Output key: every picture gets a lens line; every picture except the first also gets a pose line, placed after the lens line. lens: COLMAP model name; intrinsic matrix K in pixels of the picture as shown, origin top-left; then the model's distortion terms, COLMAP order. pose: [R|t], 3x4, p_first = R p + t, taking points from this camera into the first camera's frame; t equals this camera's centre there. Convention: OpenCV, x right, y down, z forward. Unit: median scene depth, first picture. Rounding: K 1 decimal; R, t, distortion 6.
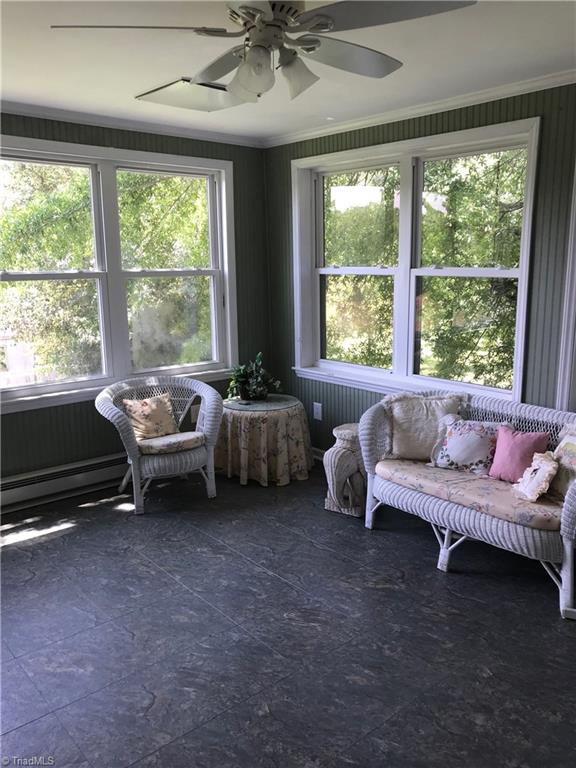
lens RADIAL K [[626.2, 0, 294.8], [0, 626.2, 383.2], [0, 0, 1]] dist [0.065938, -0.070492]
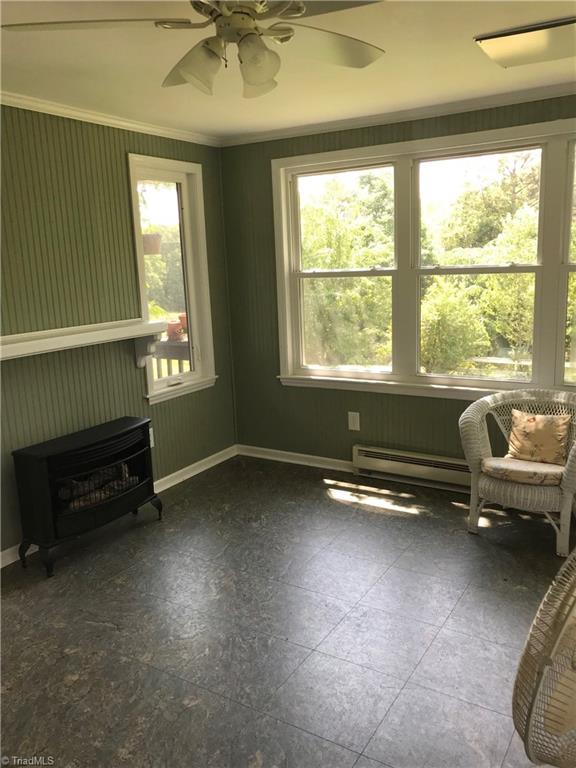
lens RADIAL K [[626.2, 0, 294.3], [0, 626.2, 384.1], [0, 0, 1]] dist [0.065938, -0.070492]
pose [[0.307195, 0.180810, -0.934312, 0.498675], [-0.157888, 0.977861, 0.137326, -0.089165], [0.938457, 0.105331, 0.328942, 0.441141]]
